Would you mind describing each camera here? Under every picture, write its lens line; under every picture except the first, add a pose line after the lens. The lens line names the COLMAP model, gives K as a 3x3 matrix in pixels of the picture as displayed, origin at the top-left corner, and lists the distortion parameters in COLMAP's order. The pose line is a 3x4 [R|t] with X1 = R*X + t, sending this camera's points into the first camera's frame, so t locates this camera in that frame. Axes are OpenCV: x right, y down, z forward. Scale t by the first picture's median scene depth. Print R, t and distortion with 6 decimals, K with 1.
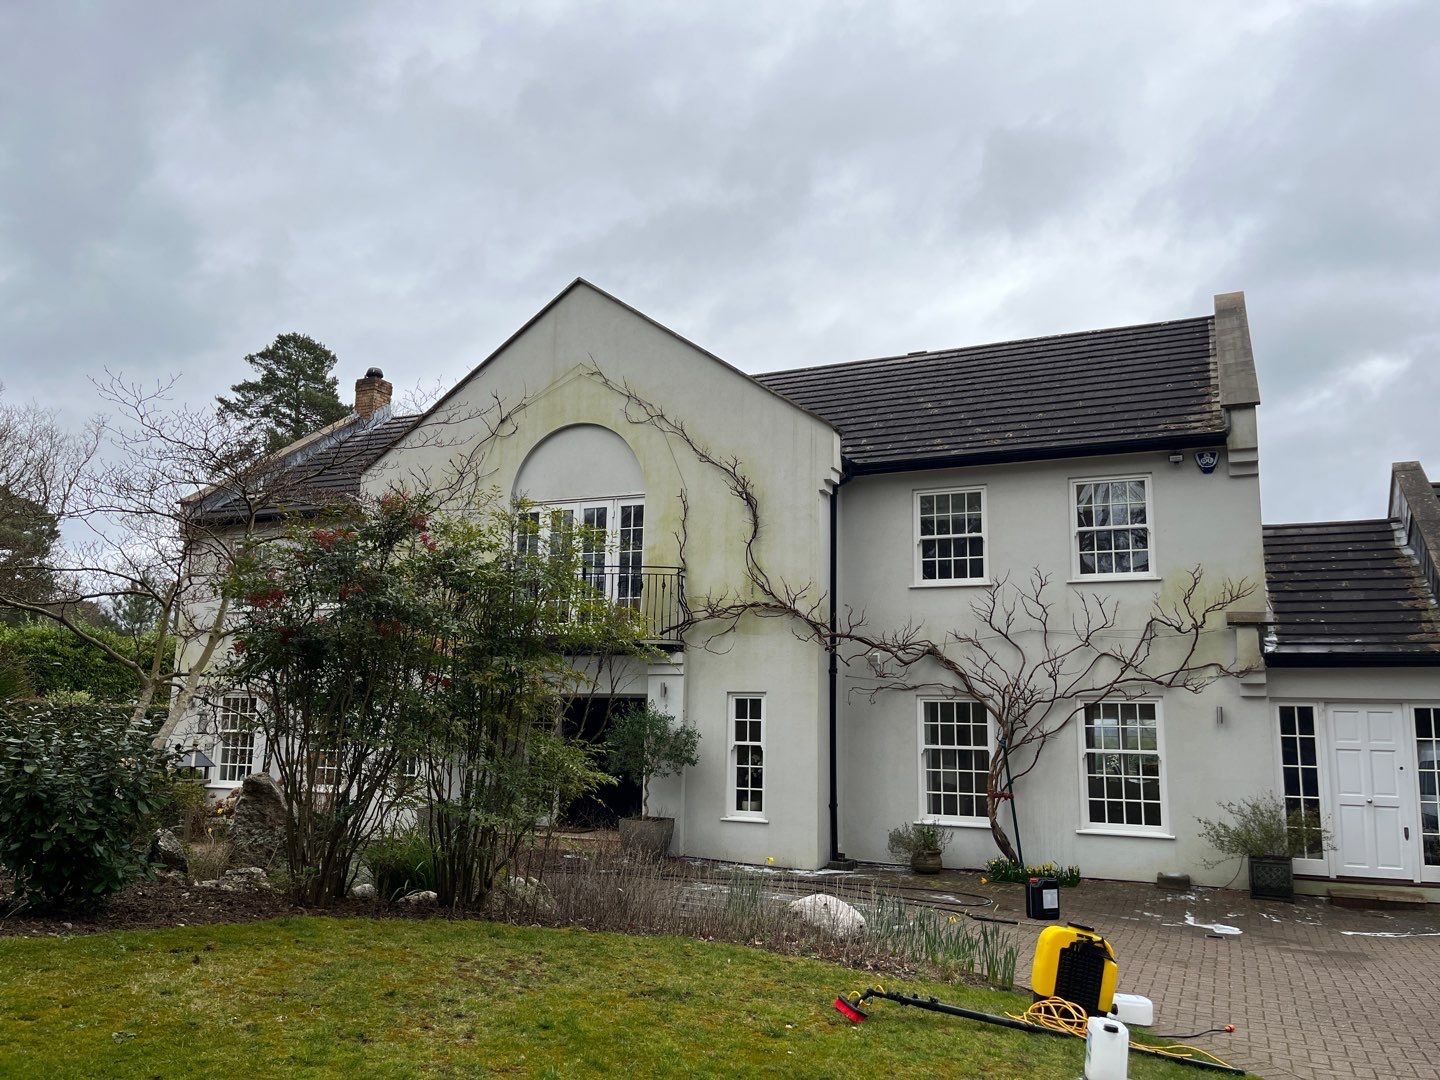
lens RADIAL K [[1099.1, 0, 720.0], [0, 1099.1, 540.0], [0, 0, 1]] dist [0.067733, -0.105493]
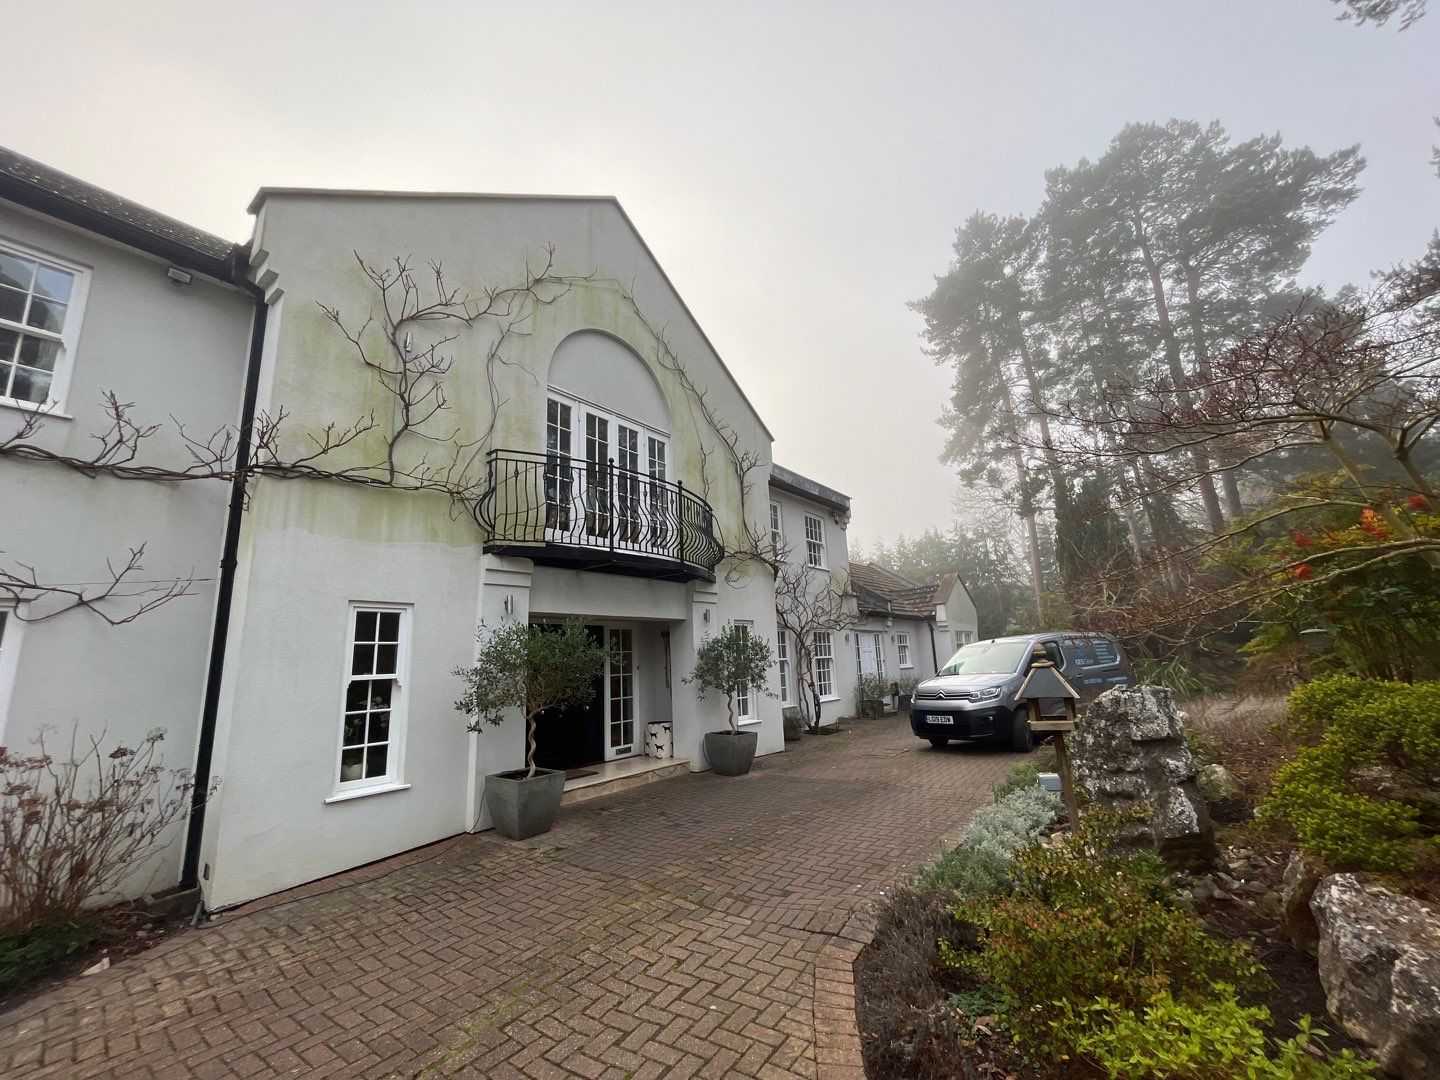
lens RADIAL K [[583.7, 0, 718.0], [0, 583.7, 542.1], [0, 0, 1]] dist [-0.001989, -0.000264]
pose [[0.233764, 0.167512, 0.957755, -0.632733], [-0.111050, 0.983201, -0.144858, 0.150074], [-0.965931, -0.072496, 0.248439, 0.867468]]
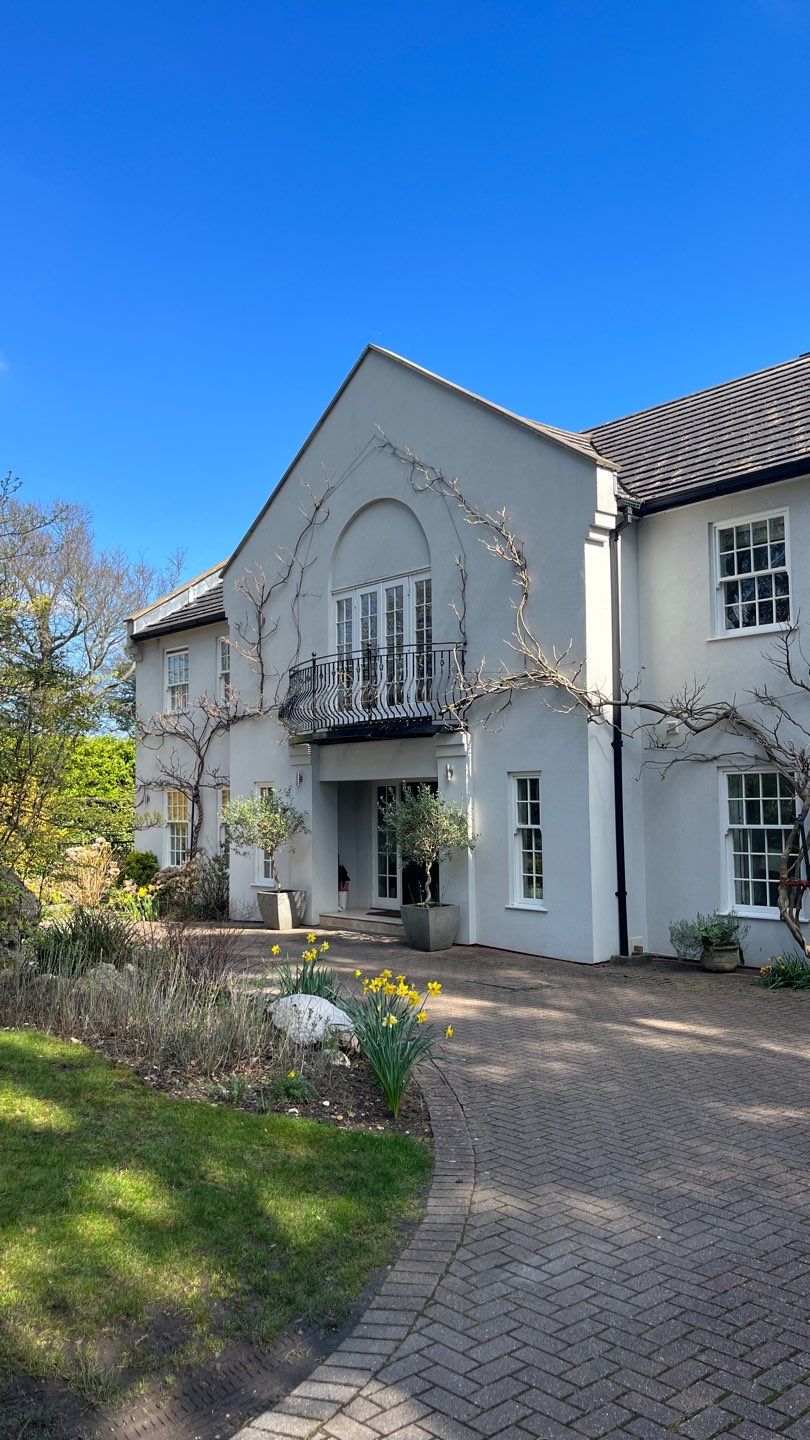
lens RADIAL K [[1104.8, 0, 404.8], [0, 1104.8, 726.0], [0, 0, 1]] dist [0.077976, -0.086906]
pose [[0.909111, -0.056942, -0.412644, 0.314723], [0.094626, 0.992945, 0.071453, 0.025434], [0.405665, -0.104006, 0.908085, 0.128021]]
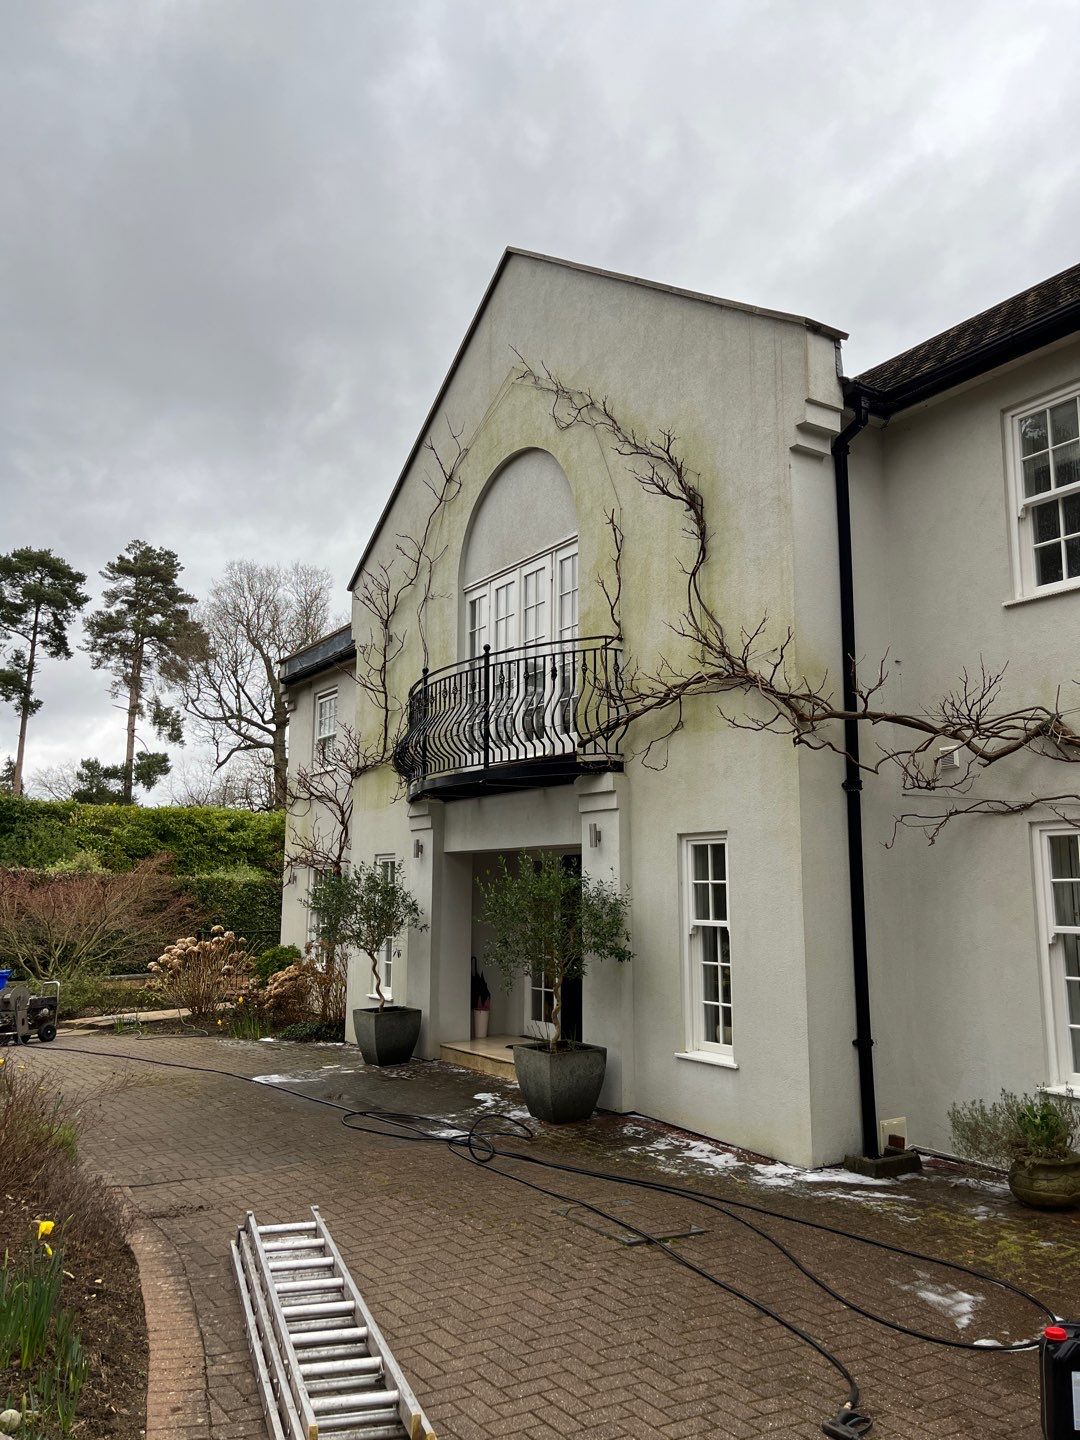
lens RADIAL K [[1099.1, 0, 534.3], [0, 1099.1, 723.3], [0, 0, 1]] dist [0.067733, -0.105493]
pose [[0.835380, -0.099006, -0.540683, 0.263432], [0.101094, 0.994539, -0.025918, 0.088207], [0.540297, -0.033008, 0.840827, 0.478159]]
